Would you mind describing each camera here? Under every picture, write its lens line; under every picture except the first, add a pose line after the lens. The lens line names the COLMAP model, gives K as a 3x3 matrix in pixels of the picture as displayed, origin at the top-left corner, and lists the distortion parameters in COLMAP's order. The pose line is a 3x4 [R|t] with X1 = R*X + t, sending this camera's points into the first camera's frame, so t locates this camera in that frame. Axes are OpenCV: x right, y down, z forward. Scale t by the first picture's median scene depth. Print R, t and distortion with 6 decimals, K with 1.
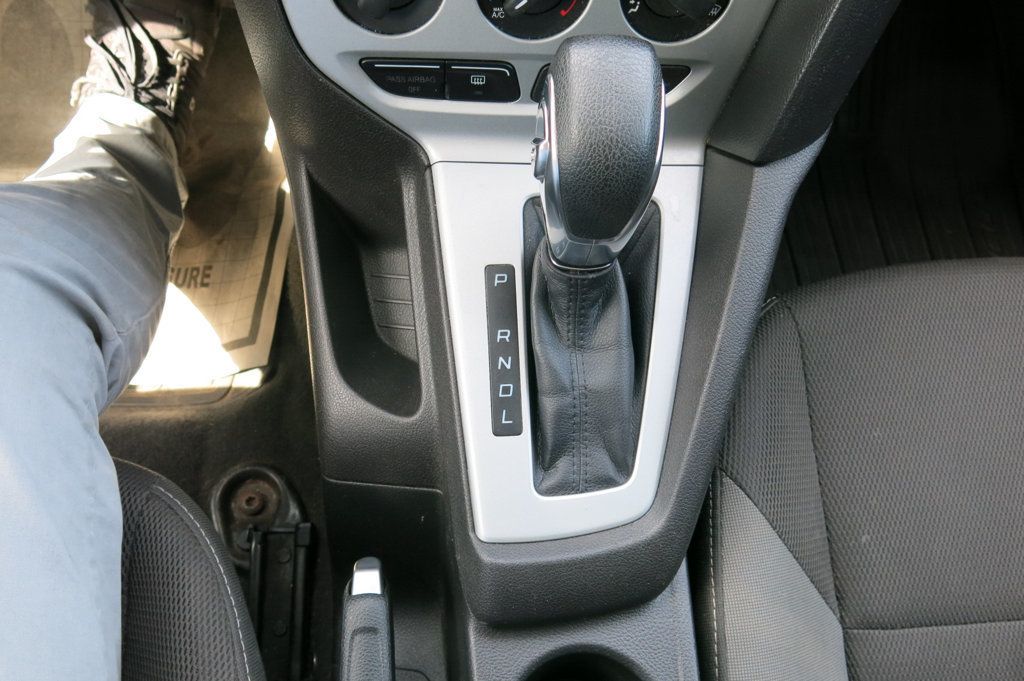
lens RADIAL K [[851.0, 0, 511.9], [0, 851.0, 341.3], [0, 0, 1]] dist [-0.021456, -0.014626]
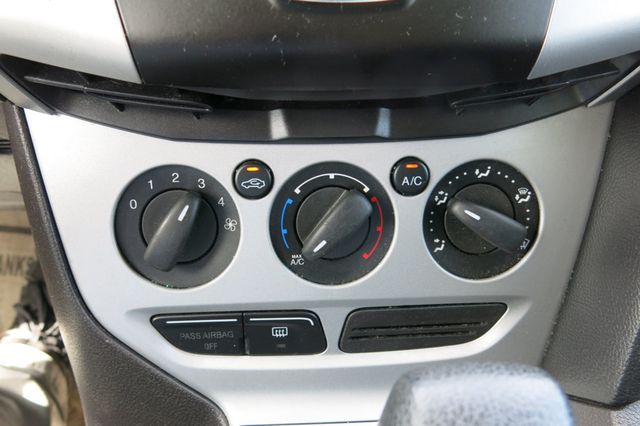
lens RADIAL K [[531.9, 0, 319.6], [0, 531.9, 213.9], [0, 0, 1]] dist [-0.021456, -0.014626]
pose [[0.997696, -0.065883, -0.016189, 0.021147], [0.047845, 0.852452, -0.520611, -0.117575], [0.048100, 0.518637, 0.853641, 0.454270]]
